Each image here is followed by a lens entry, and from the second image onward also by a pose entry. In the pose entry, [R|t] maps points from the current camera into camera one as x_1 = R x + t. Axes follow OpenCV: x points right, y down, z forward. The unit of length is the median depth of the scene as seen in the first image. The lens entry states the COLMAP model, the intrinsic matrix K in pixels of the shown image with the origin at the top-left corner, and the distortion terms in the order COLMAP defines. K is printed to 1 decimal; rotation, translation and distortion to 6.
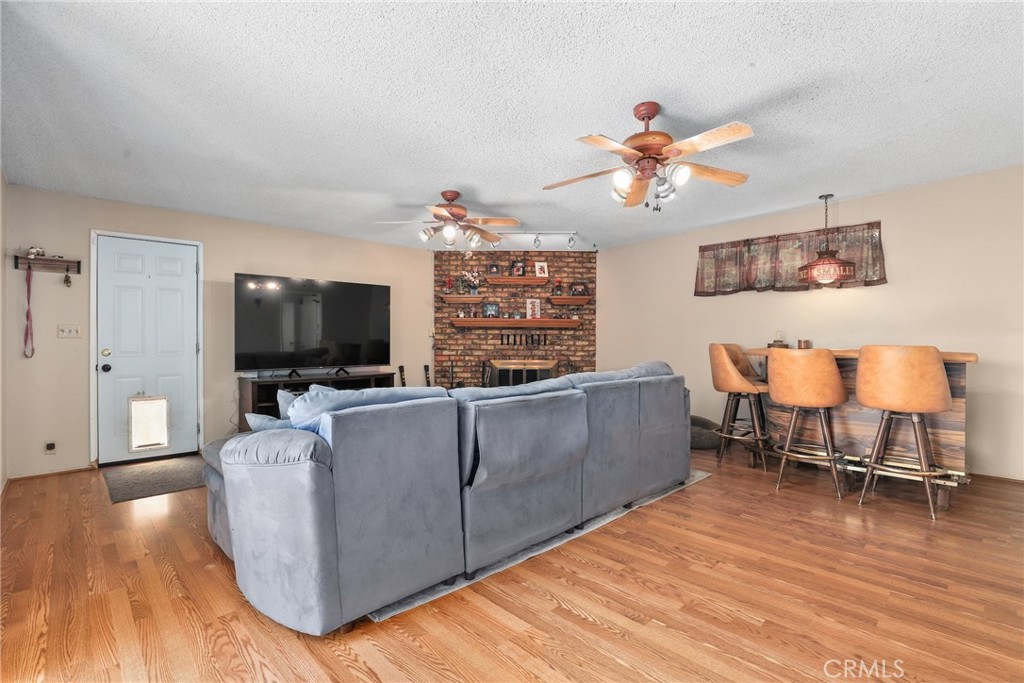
lens RADIAL K [[470.7, 0, 521.4], [0, 470.7, 344.6], [0, 0, 1]] dist [-0.022258, 0.002949]
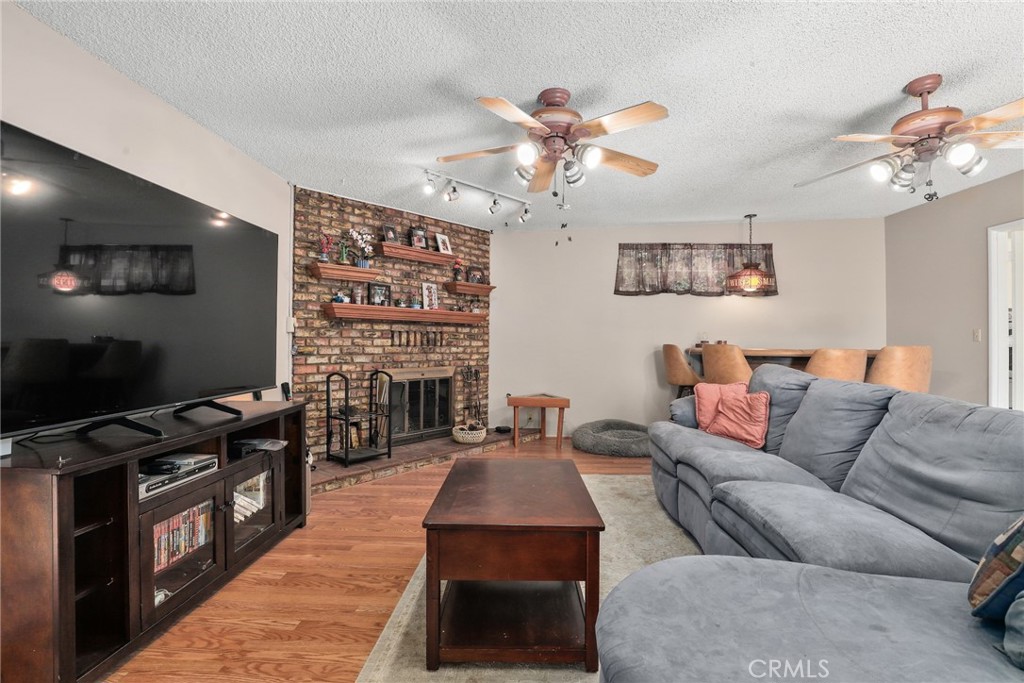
lens RADIAL K [[470.7, 0, 511.1], [0, 470.7, 338.5], [0, 0, 1]] dist [-0.022258, 0.002949]
pose [[0.729333, 0.005154, 0.684139, -0.384341], [0.001430, 0.999958, -0.009058, -0.004554], [-0.684157, 0.007584, 0.729295, 0.386891]]
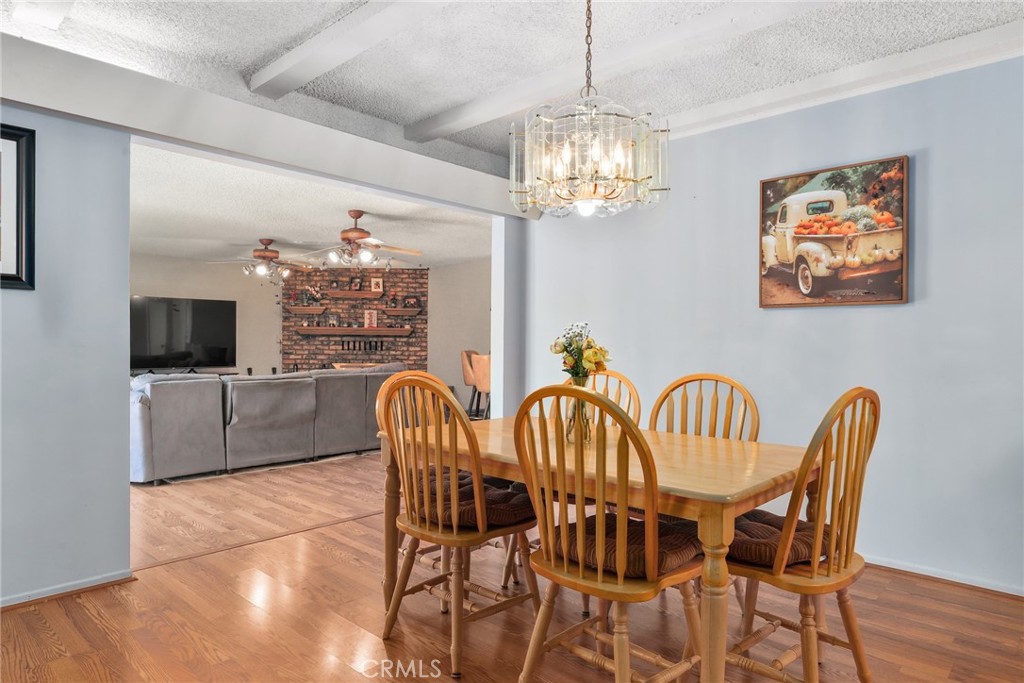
lens RADIAL K [[621.7, 0, 515.0], [0, 621.7, 344.9], [0, 0, 1]] dist [0.008372, -0.002527]
pose [[0.999045, 0.004833, 0.043427, 0.313561], [-0.004725, 0.999986, -0.002572, -0.010183], [-0.043438, 0.002364, 0.999053, -0.534157]]
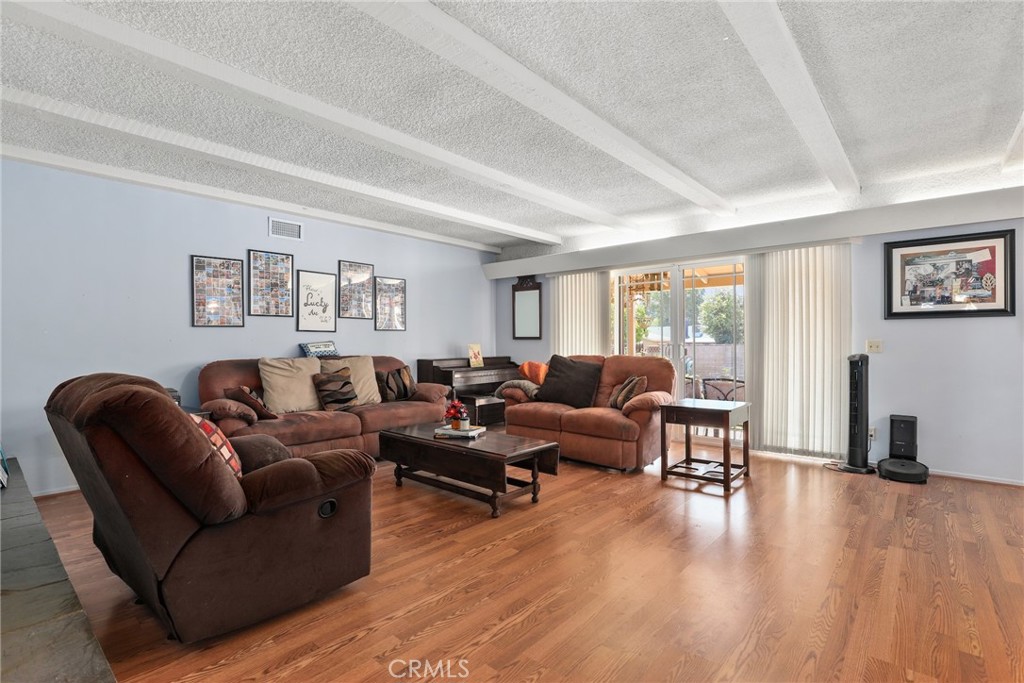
lens RADIAL K [[489.8, 0, 513.0], [0, 489.8, 344.6], [0, 0, 1]] dist [-0.030978, 0.000607]
pose [[0.080096, 0.004056, -0.996779, 0.524543], [-0.001811, 0.999991, 0.003923, -0.012235], [0.996785, 0.001491, 0.080103, -0.748830]]
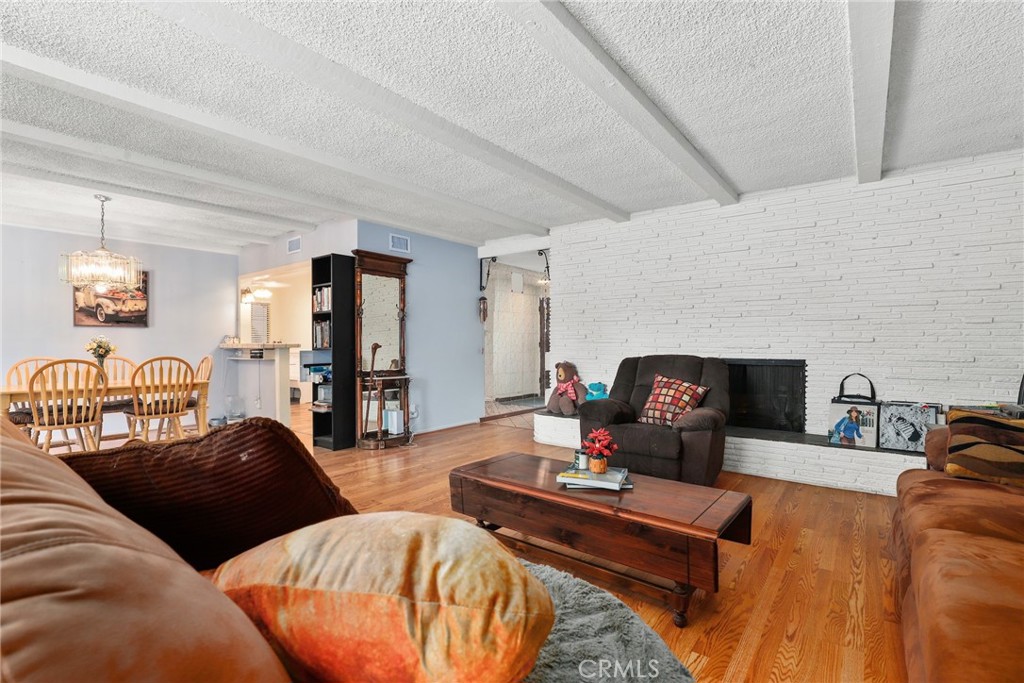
lens RADIAL K [[470.7, 0, 507.9], [0, 470.7, 338.5], [0, 0, 1]] dist [-0.022258, 0.002949]
pose [[-0.114382, 0.012666, 0.993356, -0.328254], [0.009340, 0.999888, -0.011674, -0.006605], [-0.993393, 0.007943, -0.114488, -0.668138]]
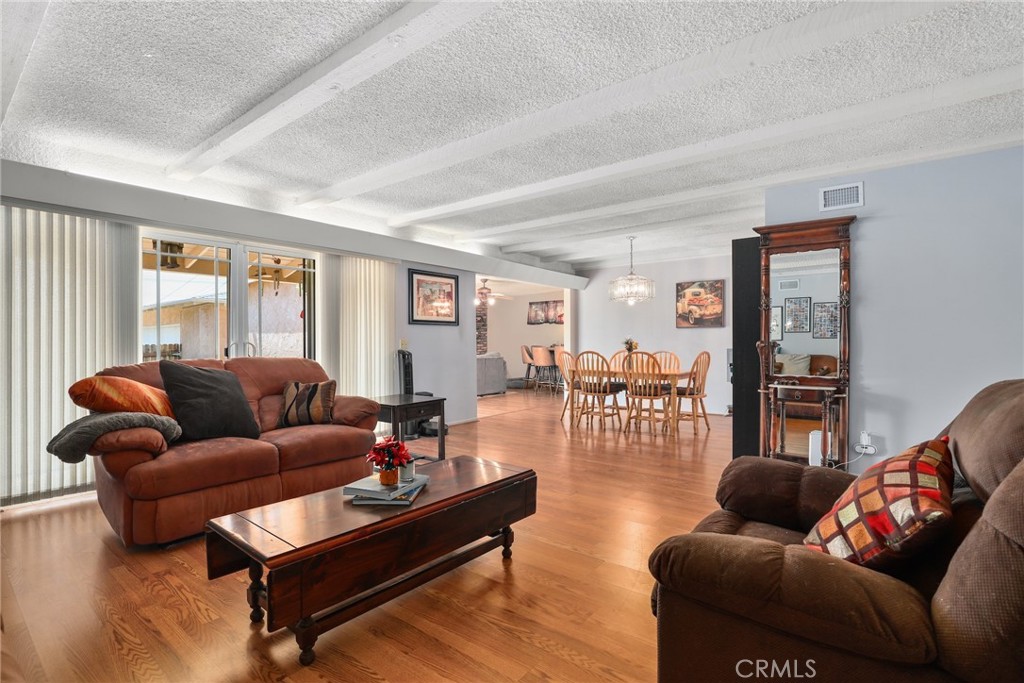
lens RADIAL K [[470.7, 0, 516.1], [0, 470.7, 343.3], [0, 0, 1]] dist [-0.022258, 0.002949]
pose [[0.992307, -0.003525, 0.123750, 0.031329], [0.003873, 0.999989, -0.002571, -0.006697], [-0.123740, 0.003031, 0.992310, -1.069337]]
